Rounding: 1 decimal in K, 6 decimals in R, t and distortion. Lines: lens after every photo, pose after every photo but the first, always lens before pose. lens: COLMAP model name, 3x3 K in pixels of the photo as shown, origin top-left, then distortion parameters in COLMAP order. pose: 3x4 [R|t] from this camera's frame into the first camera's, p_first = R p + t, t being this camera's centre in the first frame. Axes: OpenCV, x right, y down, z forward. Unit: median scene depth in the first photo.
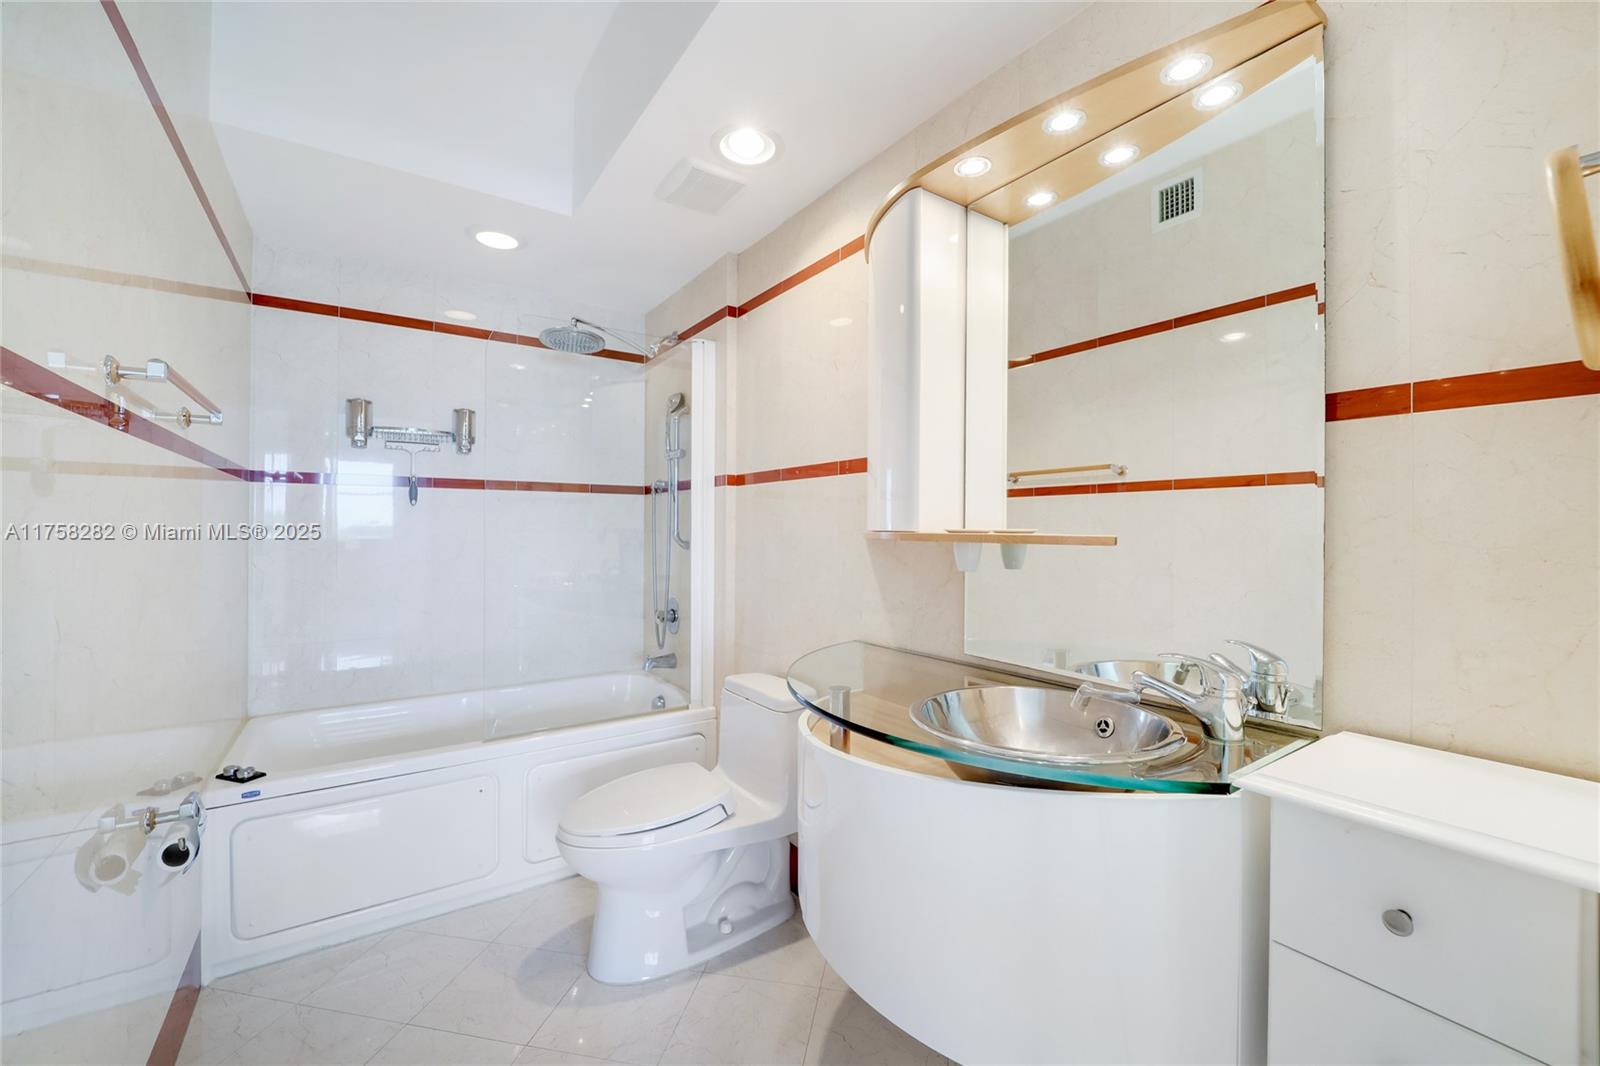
lens RADIAL K [[650.6, 0, 804.3], [0, 650.6, 529.1], [0, 0, 1]] dist [-0.004446, -0.000153]
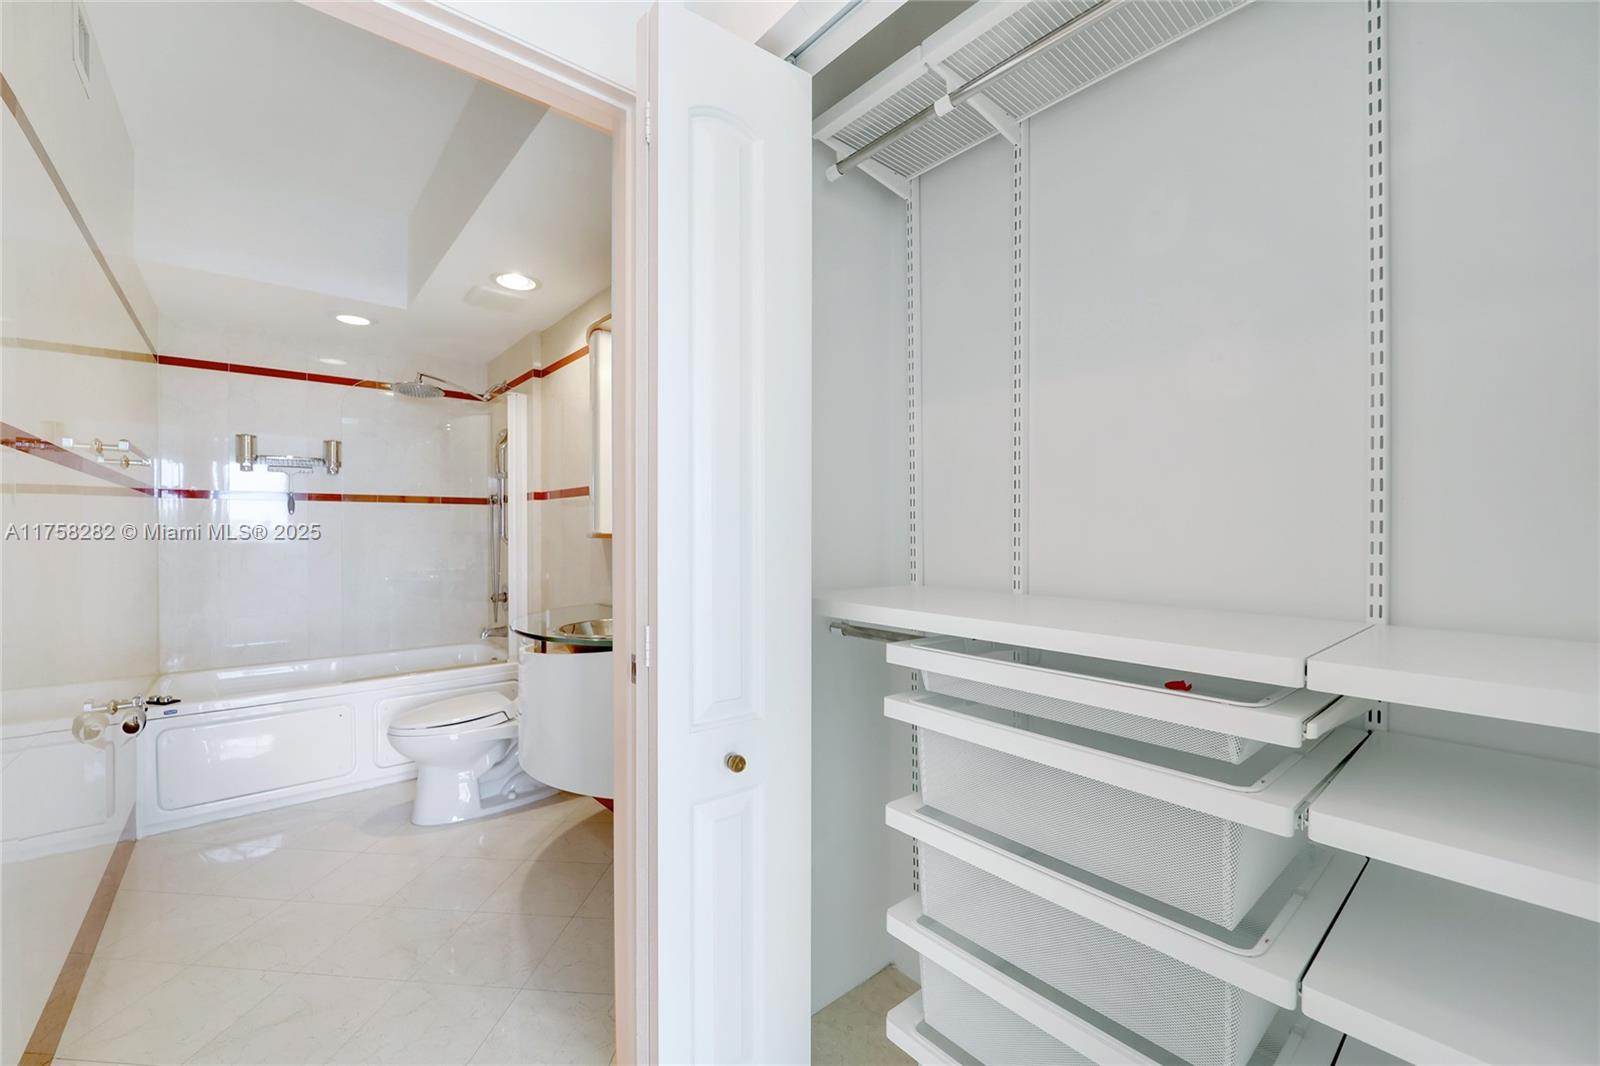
lens RADIAL K [[650.6, 0, 796.9], [0, 650.6, 537.4], [0, 0, 1]] dist [-0.004446, -0.000153]
pose [[0.994960, -0.005672, 0.100109, 0.313624], [0.004652, 0.999935, 0.010421, 0.000897], [-0.100162, -0.009903, 0.994922, -0.451449]]
